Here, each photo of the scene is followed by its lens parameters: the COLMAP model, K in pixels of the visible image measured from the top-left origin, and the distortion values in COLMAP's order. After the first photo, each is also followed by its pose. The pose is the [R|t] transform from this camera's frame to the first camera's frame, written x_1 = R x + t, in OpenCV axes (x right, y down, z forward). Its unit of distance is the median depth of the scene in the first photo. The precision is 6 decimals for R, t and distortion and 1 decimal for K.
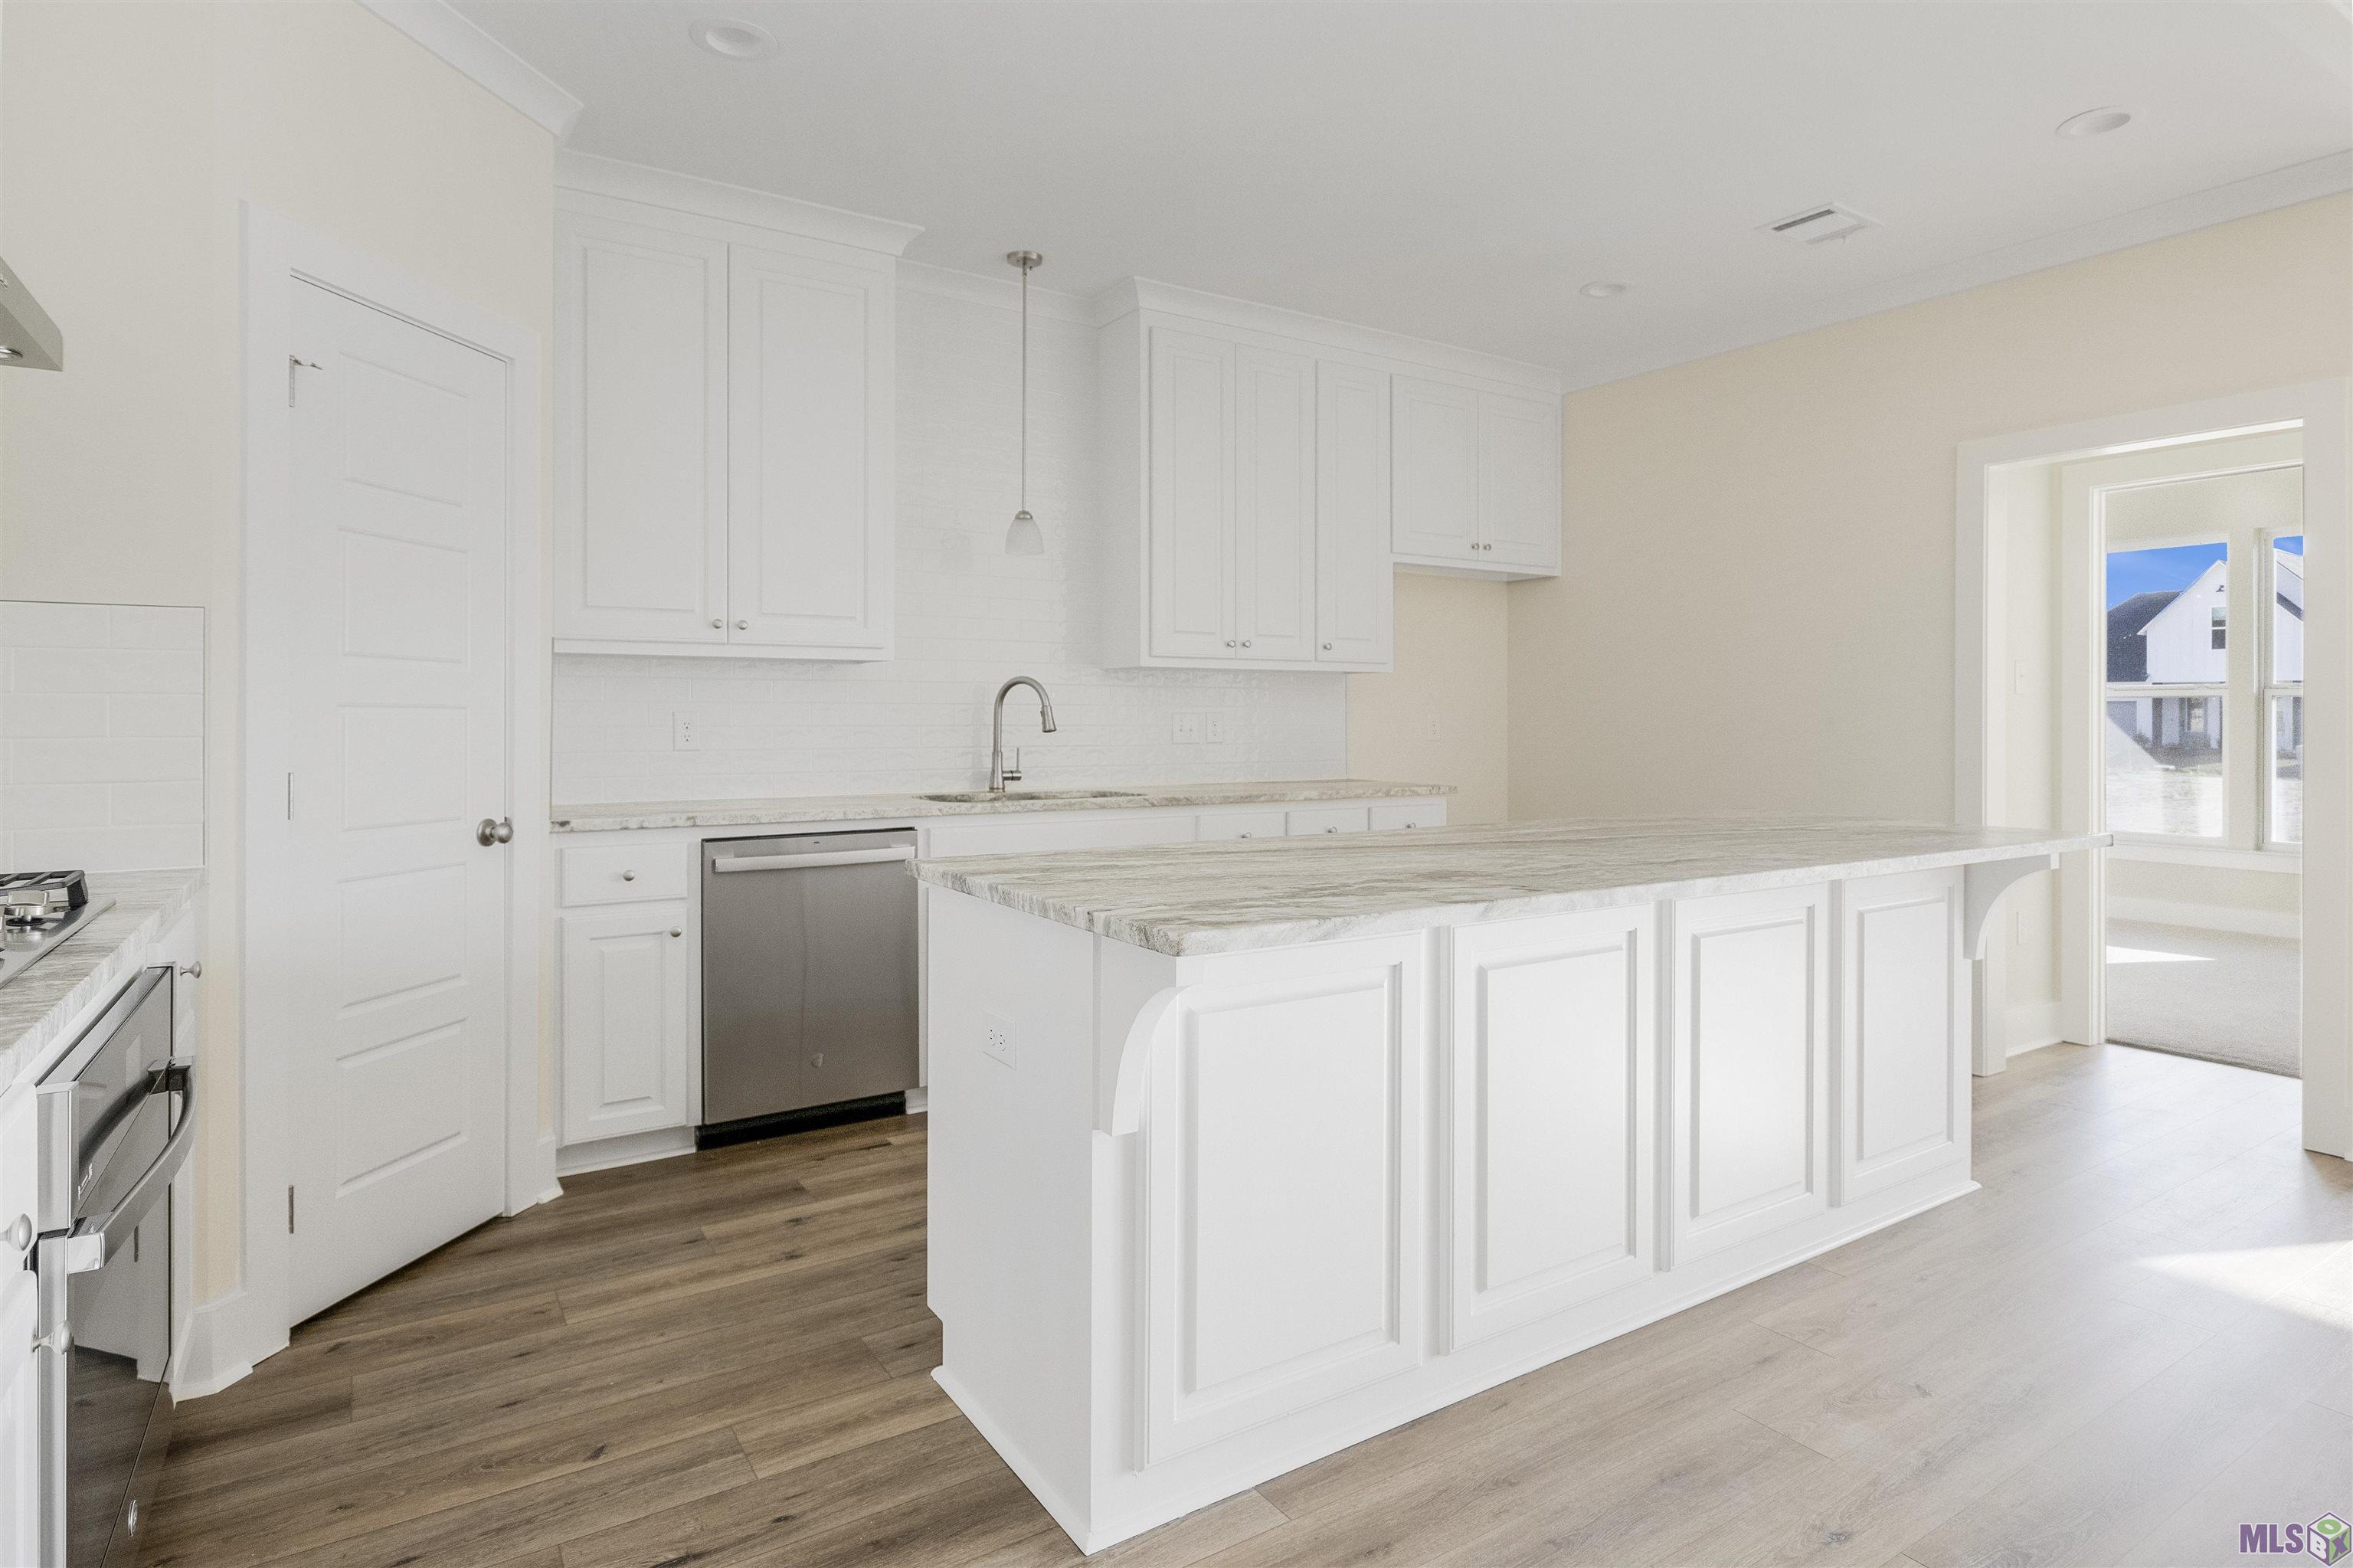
lens RADIAL K [[1259.1, 0, 1167.5], [0, 1259.1, 699.2], [0, 0, 1]] dist [-0.000353, -0.000218]
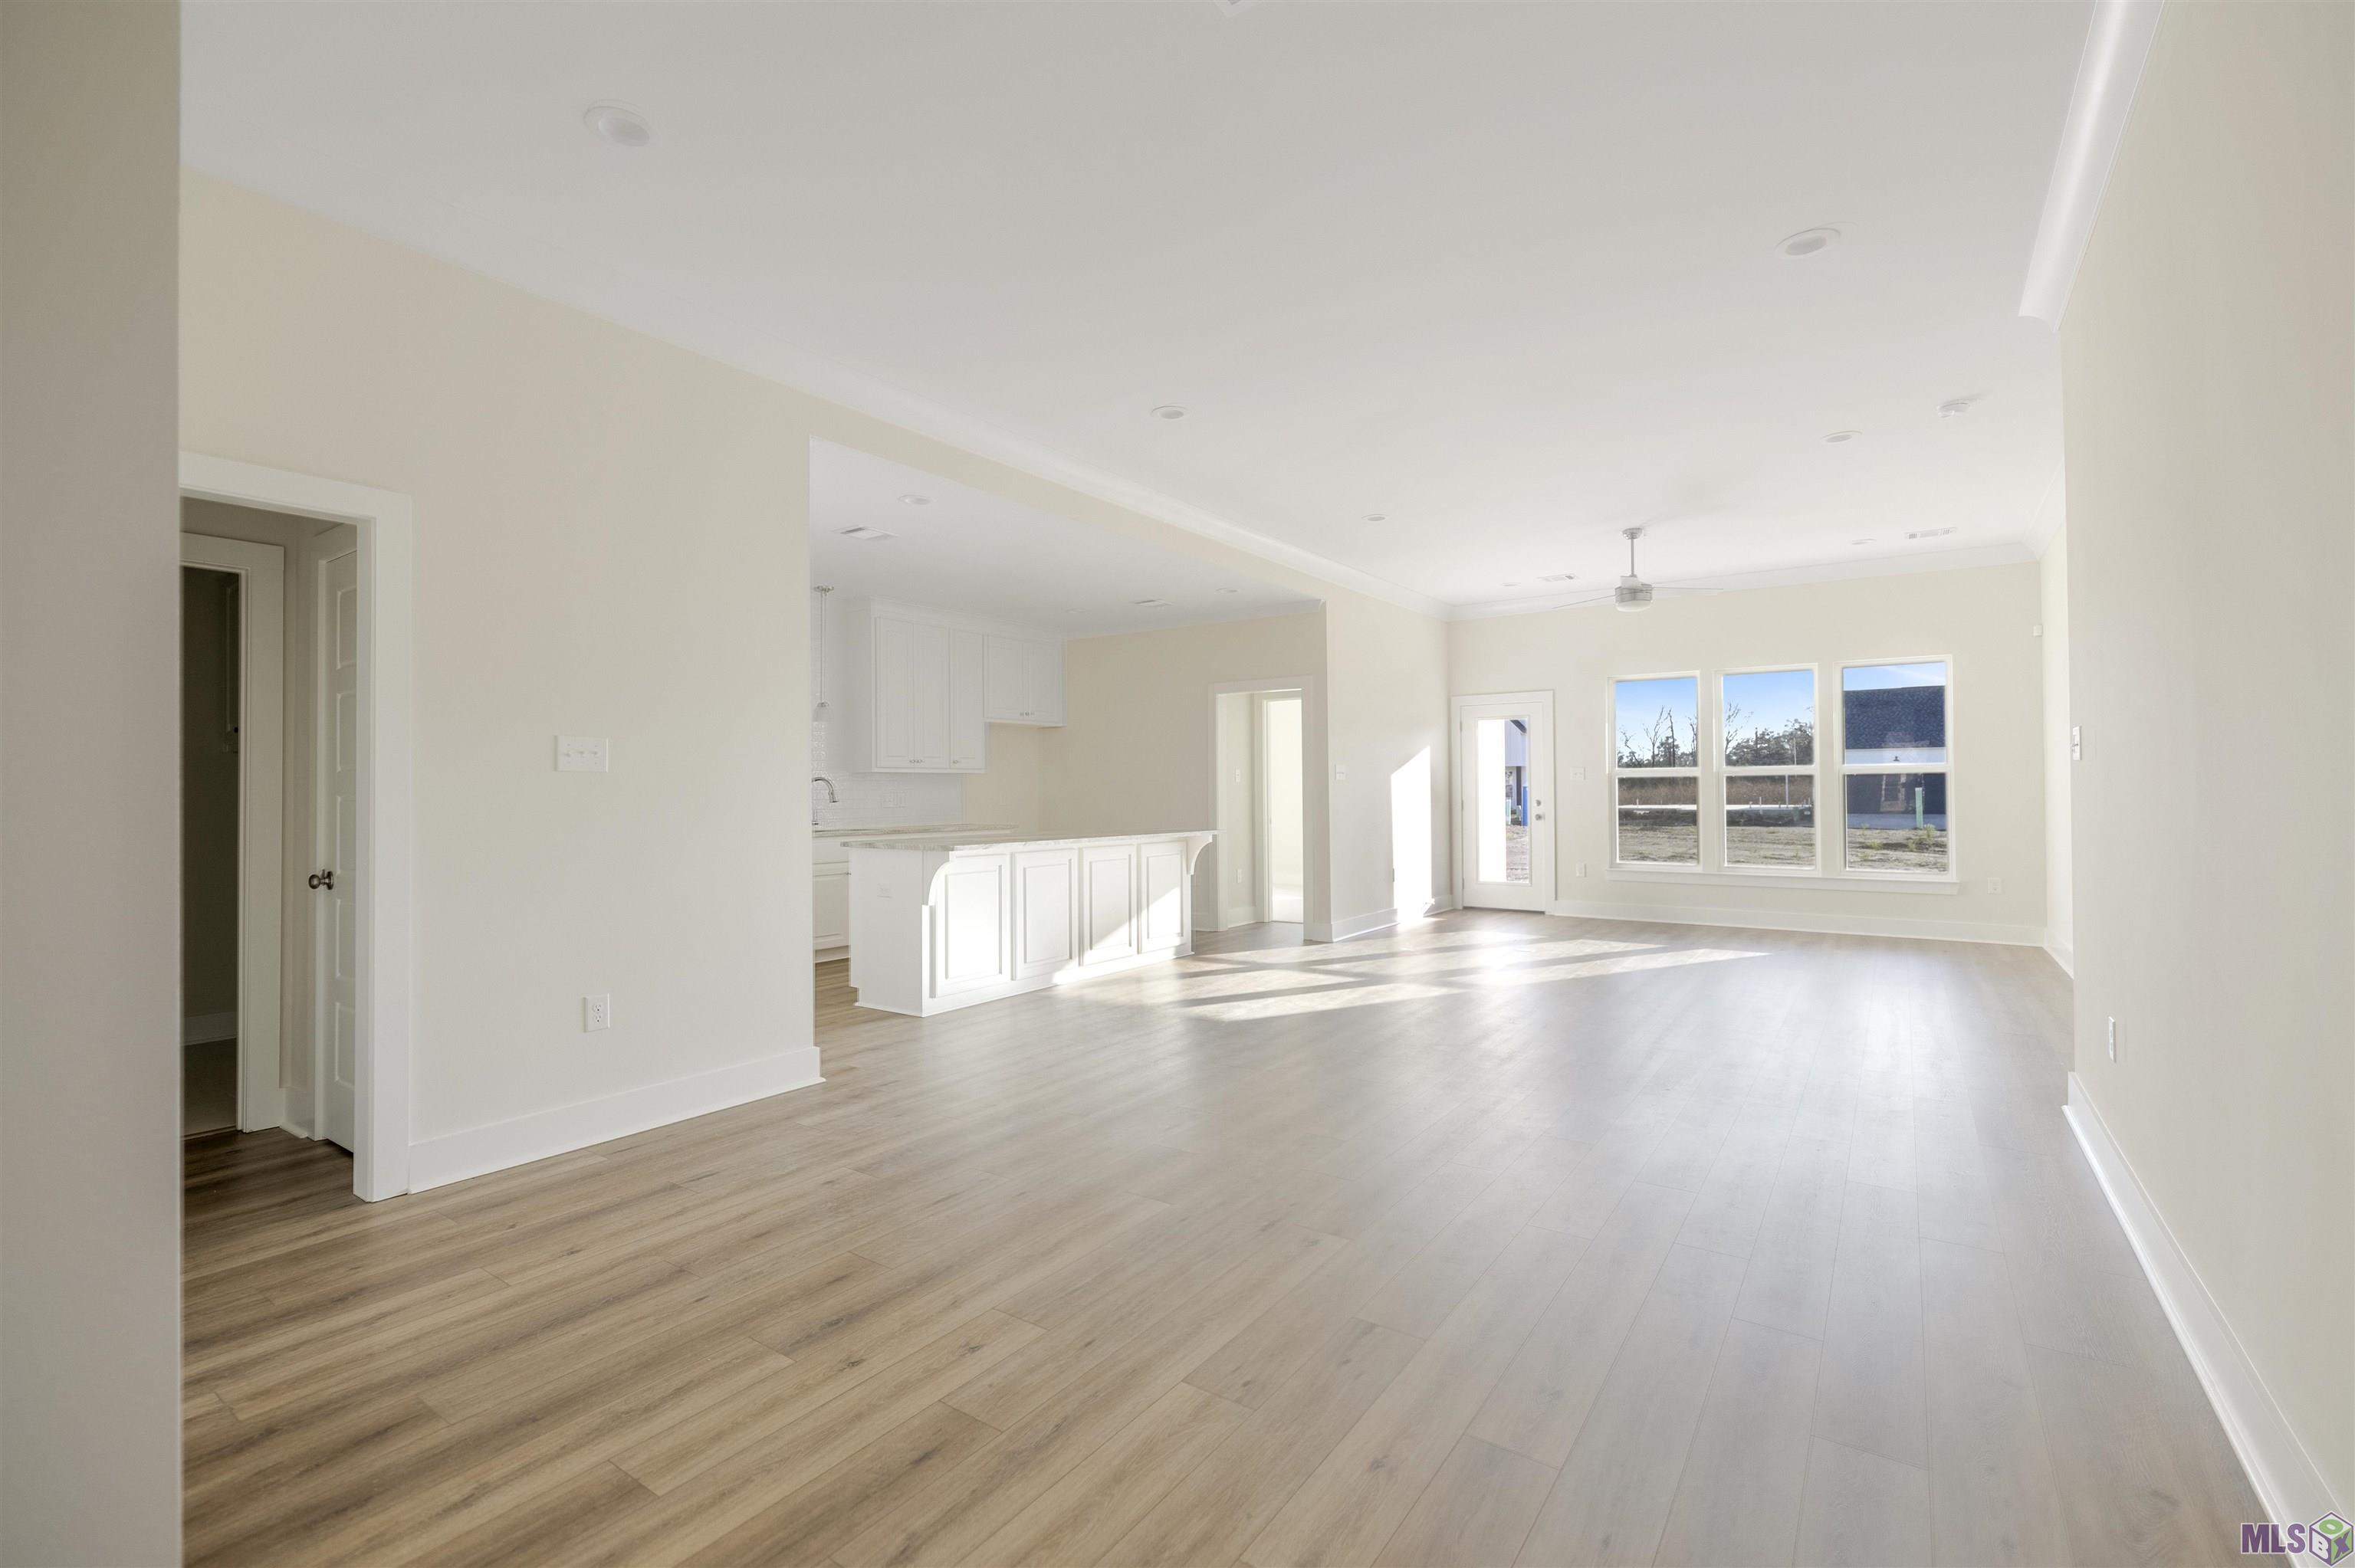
lens RADIAL K [[1035.0, 0, 1177.5], [0, 1035.0, 784.0], [0, 0, 1]] dist [0.033900, 0.000088]
pose [[0.925881, -0.001135, 0.377814, -0.225220], [0.001476, 0.999999, -0.000613, -0.004072], [-0.377813, 0.001125, 0.925881, -0.916271]]
